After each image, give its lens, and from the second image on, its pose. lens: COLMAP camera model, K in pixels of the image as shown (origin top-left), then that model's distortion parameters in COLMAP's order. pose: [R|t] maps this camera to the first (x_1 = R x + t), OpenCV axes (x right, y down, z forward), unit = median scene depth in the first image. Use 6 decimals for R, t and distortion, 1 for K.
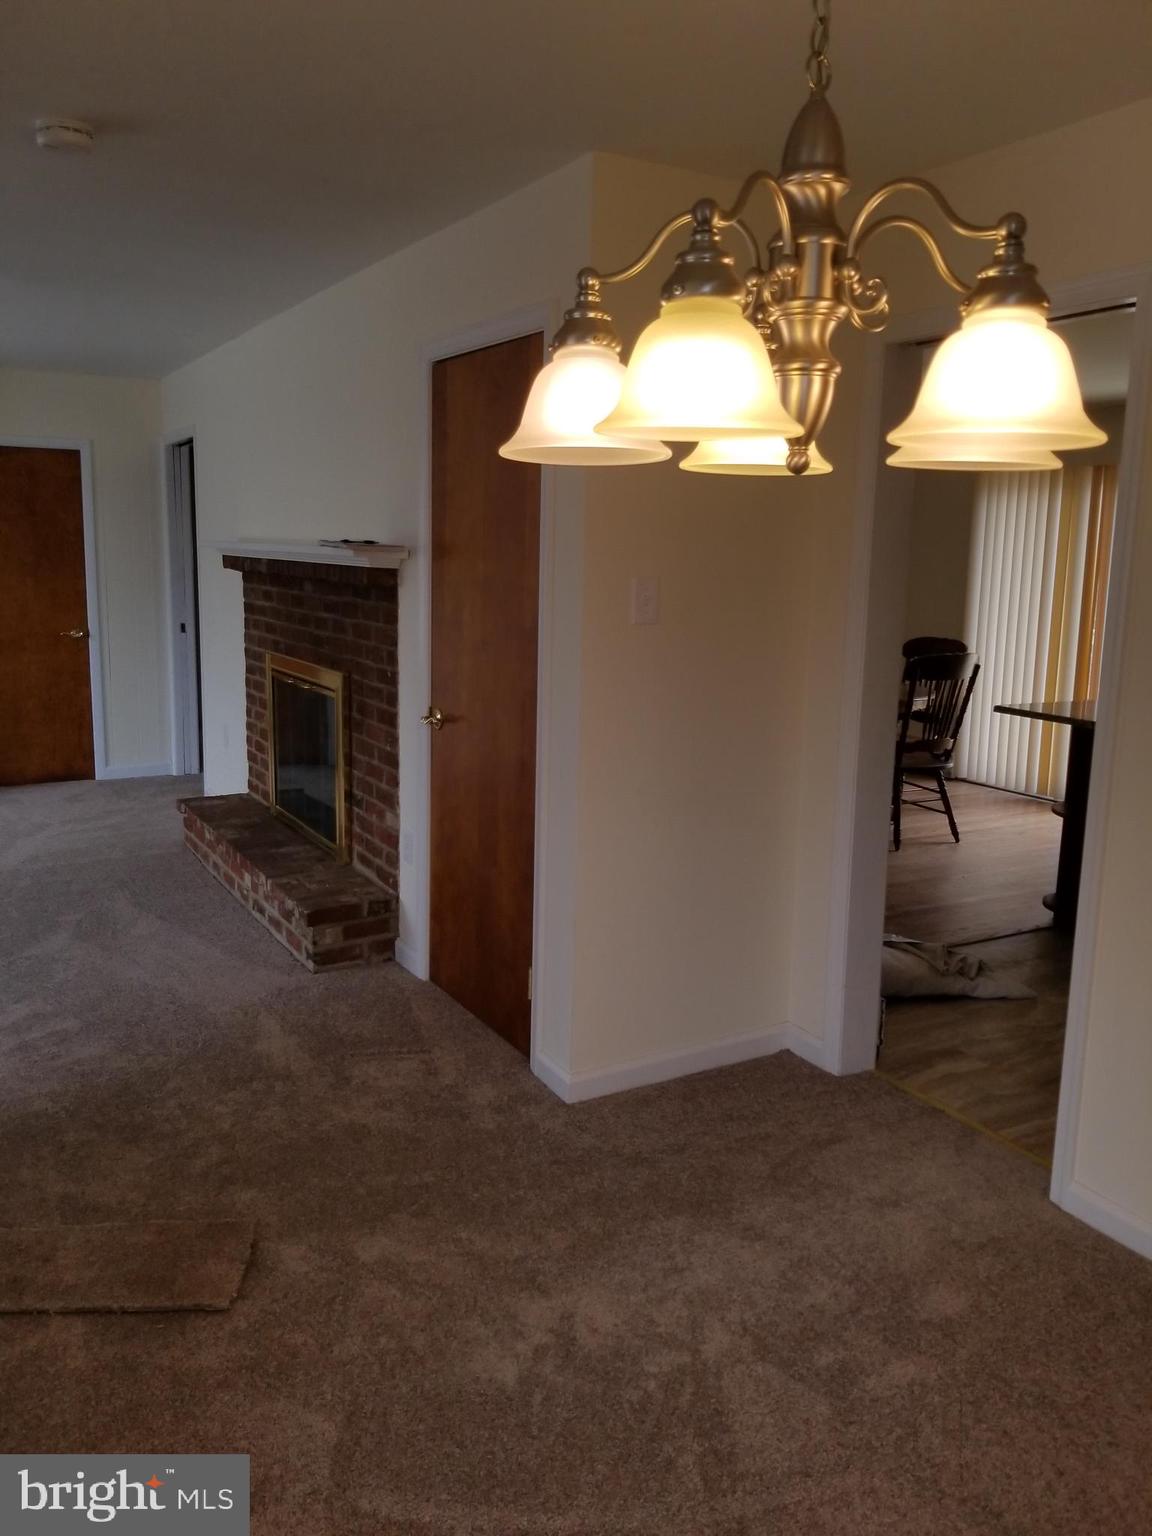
lens RADIAL K [[1193.6, 0, 606.4], [0, 1193.6, 747.3], [0, 0, 1]] dist [0.073808, -0.128181]
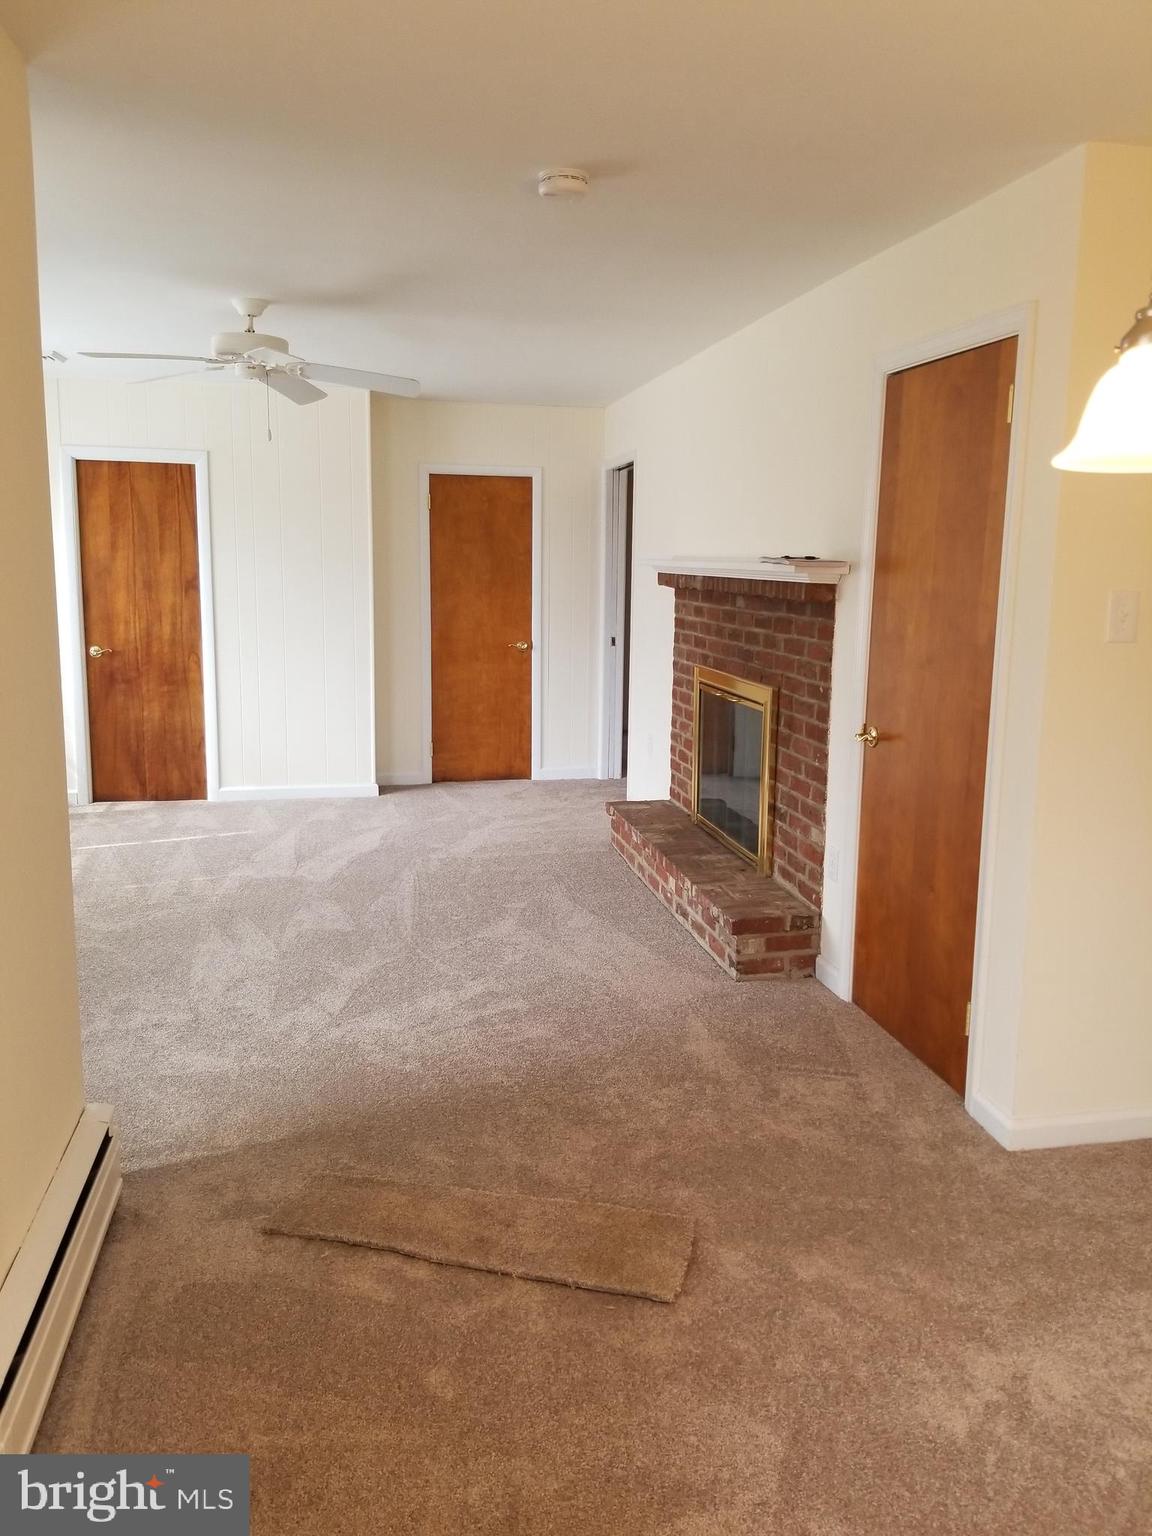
lens RADIAL K [[1193.6, 0, 606.4], [0, 1193.6, 747.3], [0, 0, 1]] dist [0.073808, -0.128181]
pose [[0.948524, 0.041975, -0.313913, -0.048343], [-0.045759, 0.998941, -0.004692, -0.000478], [0.313383, 0.018815, 0.949440, -0.003798]]
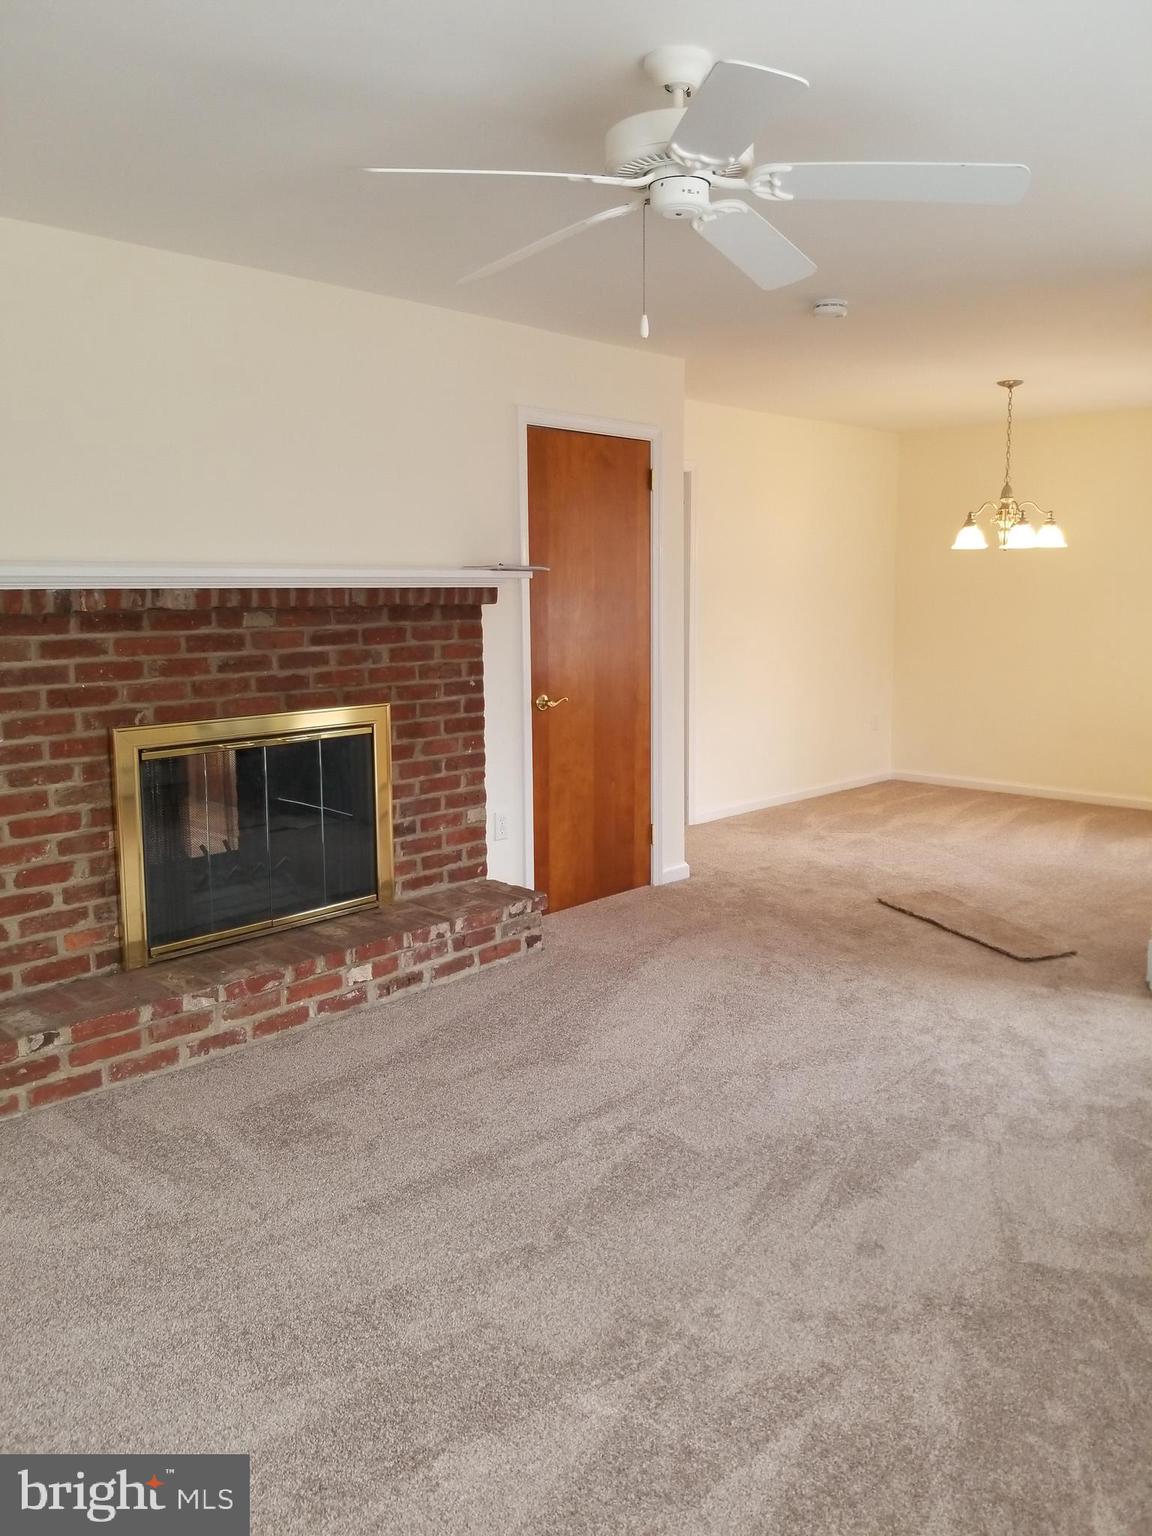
lens RADIAL K [[1201.9, 0, 586.4], [0, 1201.9, 720.6], [0, 0, 1]] dist [0.075746, -0.132547]
pose [[-0.274846, -0.134393, 0.952049, -1.670093], [0.154541, 0.971134, 0.181702, -0.279671], [-0.948987, 0.197070, -0.246143, 1.545175]]
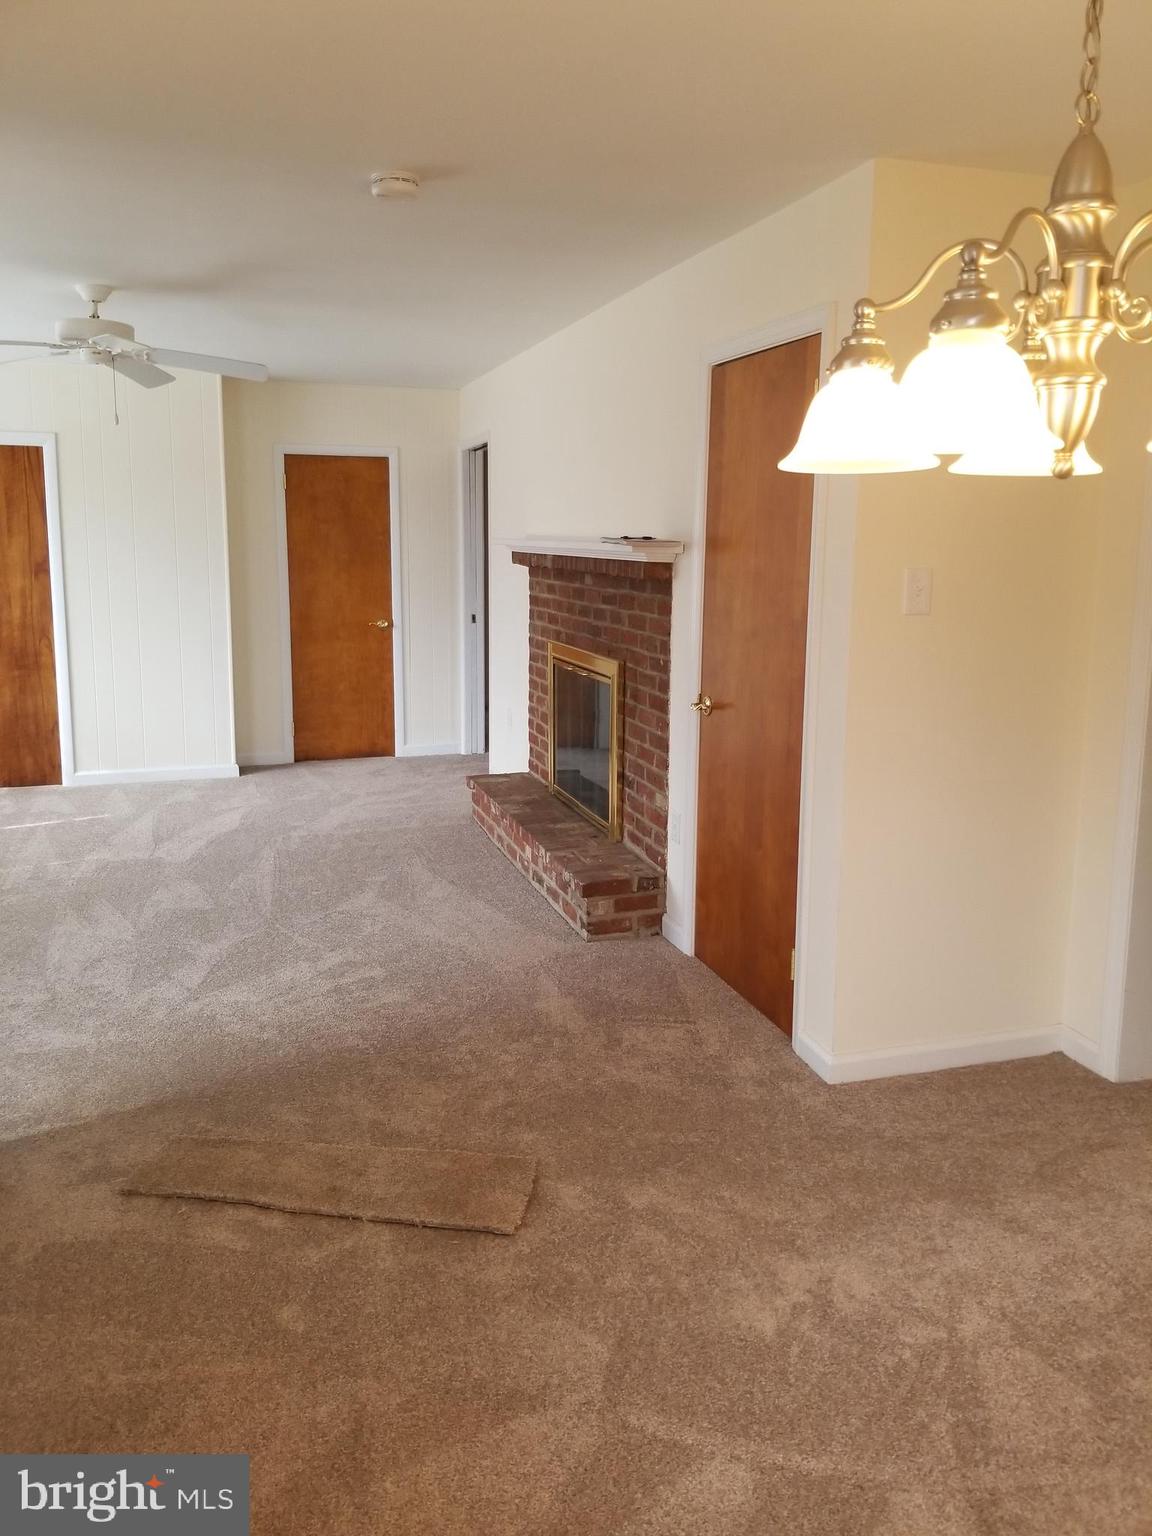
lens RADIAL K [[1201.9, 0, 586.4], [0, 1201.9, 720.6], [0, 0, 1]] dist [0.075746, -0.132547]
pose [[0.972260, 0.019877, -0.233058, 0.001552], [-0.022873, 0.999687, -0.010157, 0.002925], [0.232783, 0.015206, 0.972410, -0.057401]]
